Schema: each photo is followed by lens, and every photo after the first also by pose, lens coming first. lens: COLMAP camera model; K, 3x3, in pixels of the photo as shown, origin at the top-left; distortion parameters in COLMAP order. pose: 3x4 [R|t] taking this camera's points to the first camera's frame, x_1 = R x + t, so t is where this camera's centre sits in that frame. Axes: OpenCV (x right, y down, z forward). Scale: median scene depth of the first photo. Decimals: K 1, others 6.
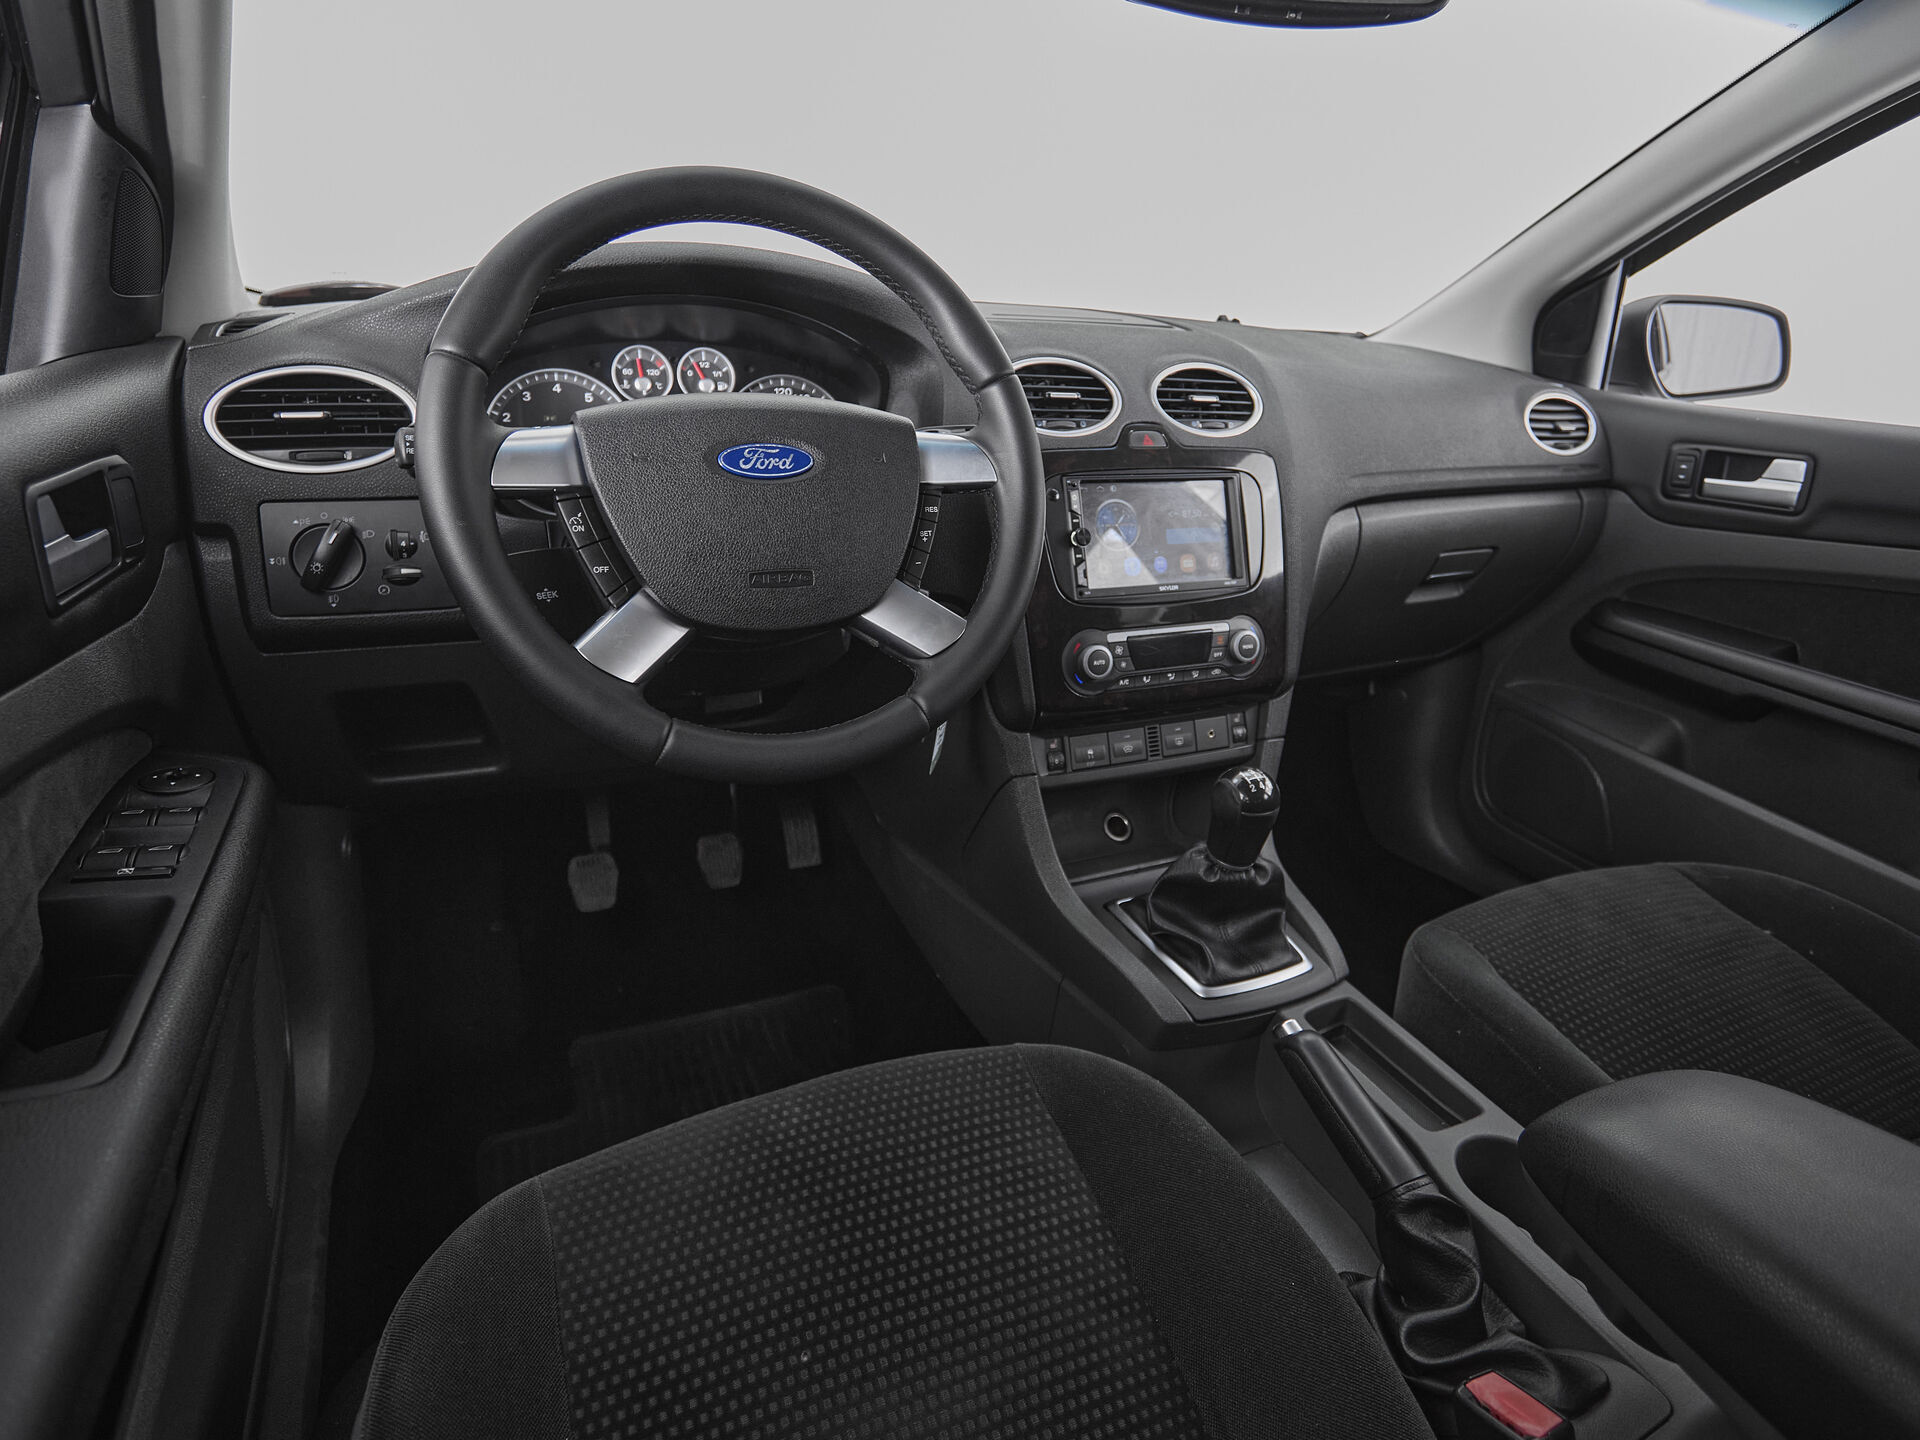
lens RADIAL K [[1111.0, 0, 1001.7], [0, 1111.0, 681.6], [0, 0, 1]] dist [-0.002746, 0.000477]
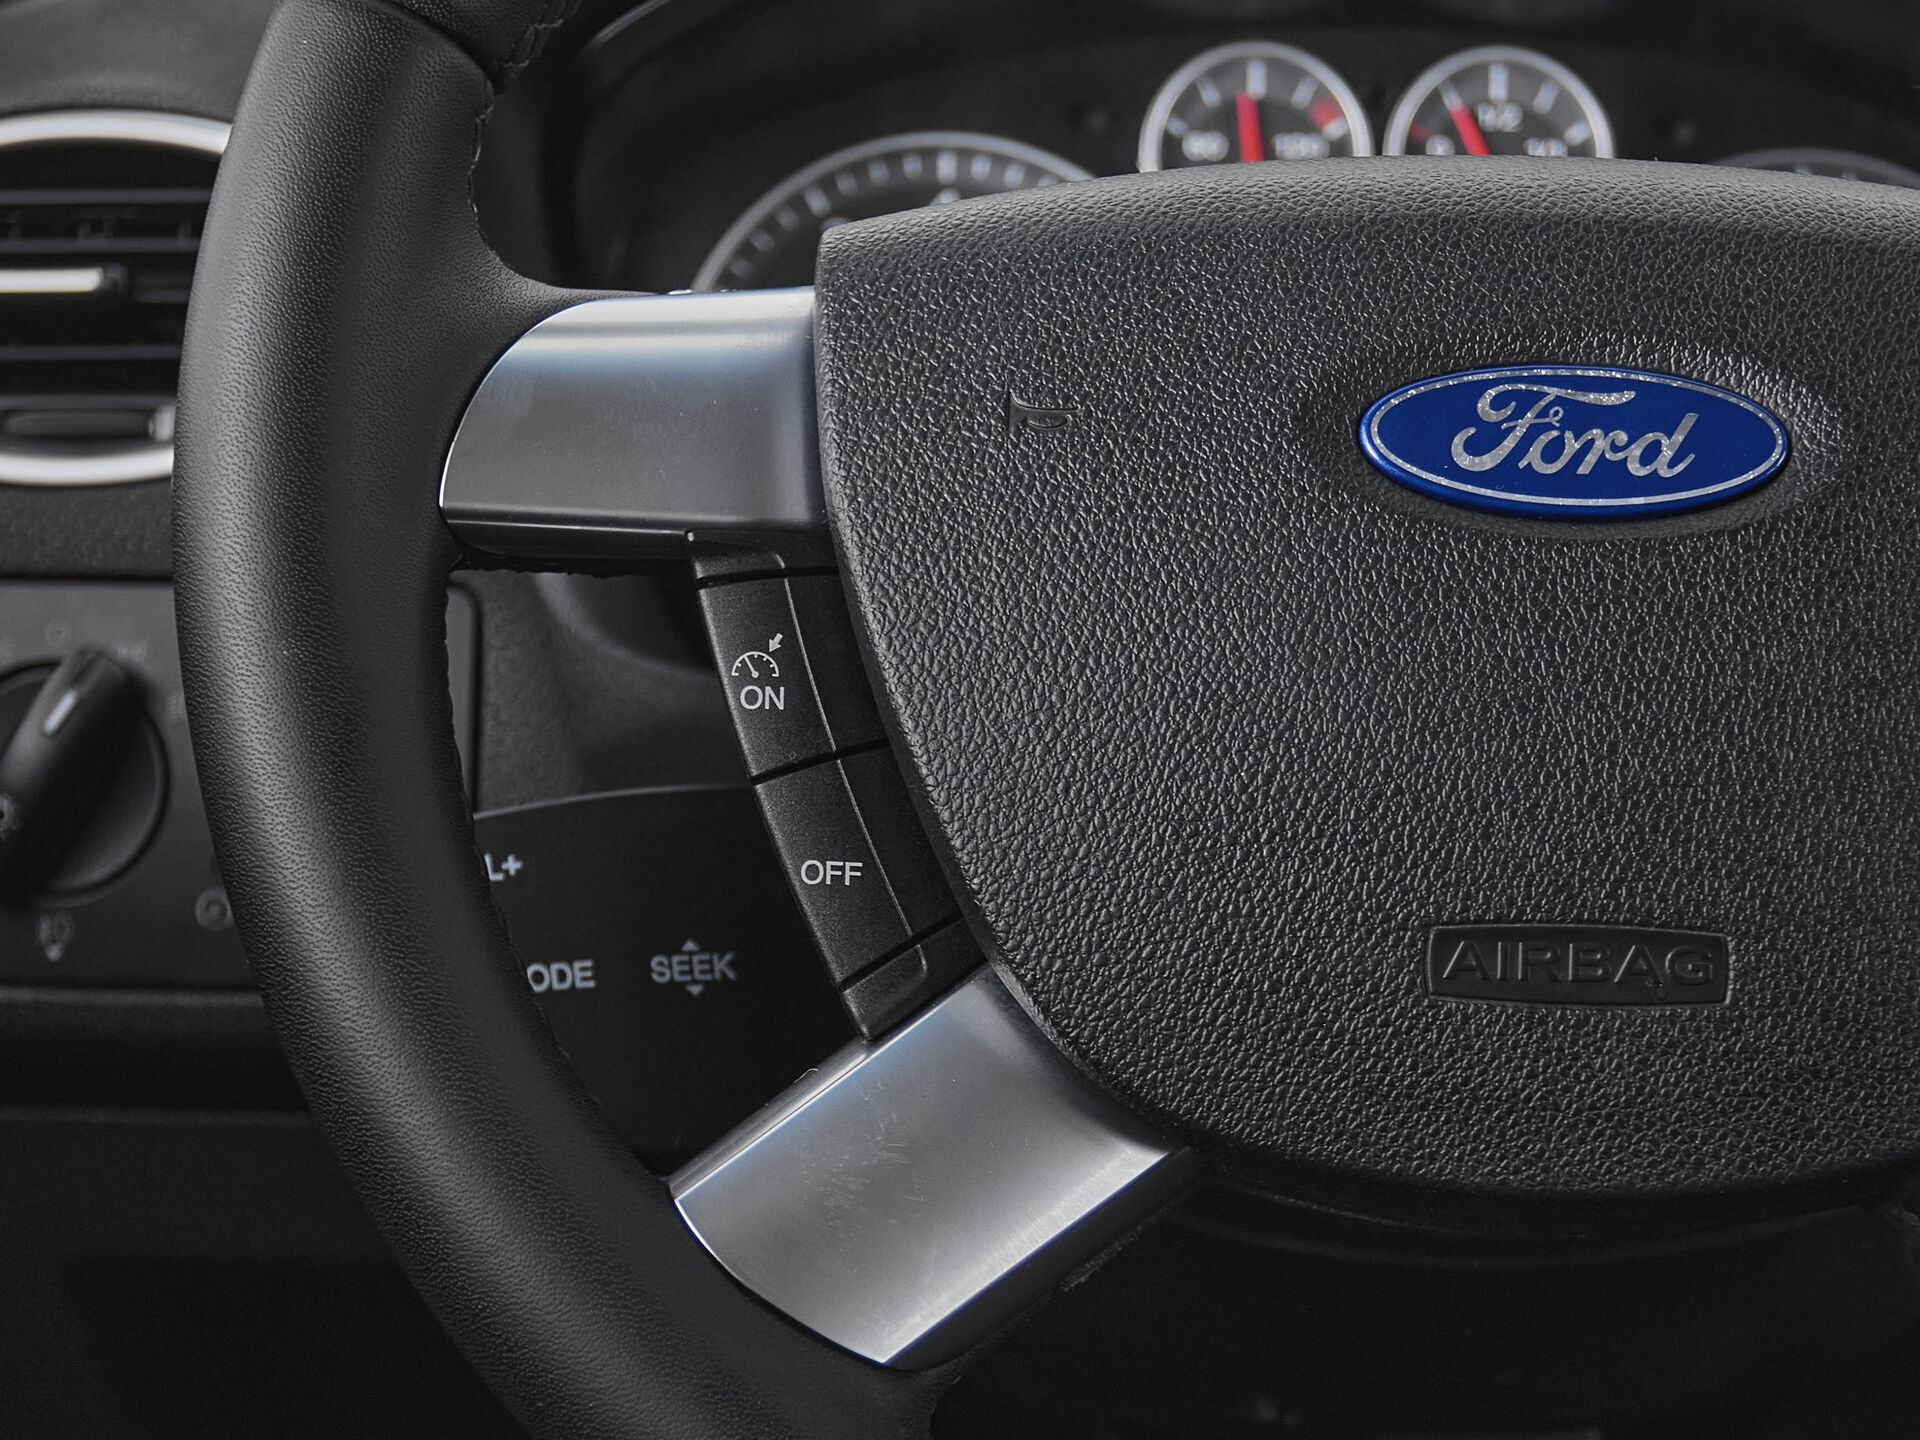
lens RADIAL K [[3670.0, 0, 1035.3], [0, 3670.0, 1008.5], [0, 0, 1]] dist [-0.032375, -0.018799]
pose [[0.898714, 0.072403, -0.432517, 0.014491], [-0.108364, 0.992356, -0.059045, -0.021458], [0.424936, 0.099934, 0.899690, 0.220692]]
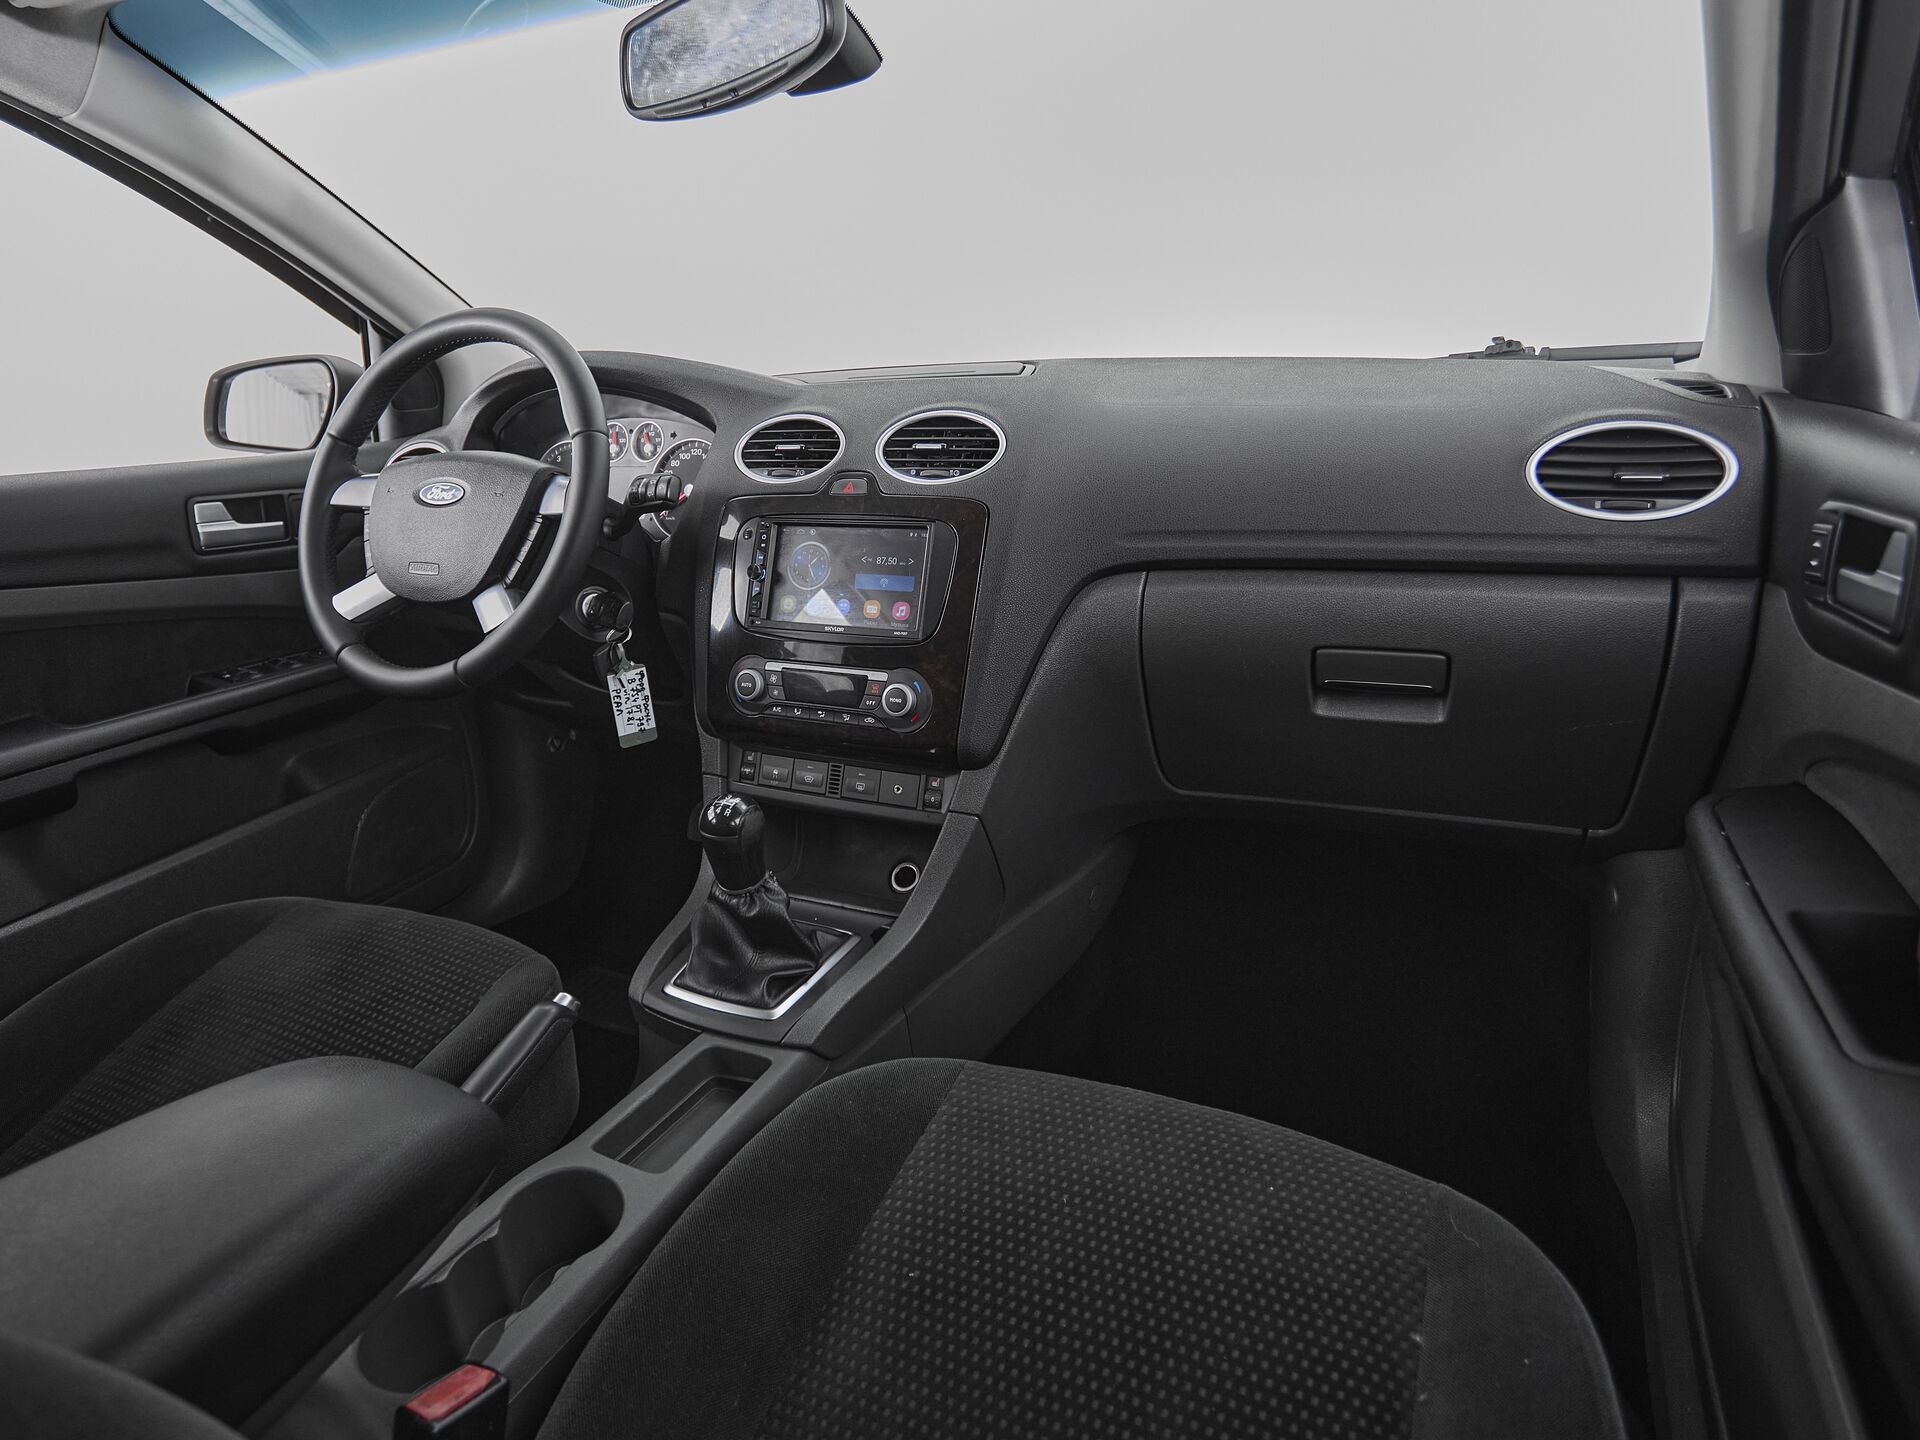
lens RADIAL K [[1160.2, 0, 878.9], [0, 1160.2, 677.8], [0, 0, 1]] dist [0.002563, 0.000429]
pose [[0.569248, 0.131047, -0.811655, 1.094901], [-0.192671, 0.980988, 0.023259, -0.075987], [0.799272, 0.143142, 0.583674, 0.429774]]
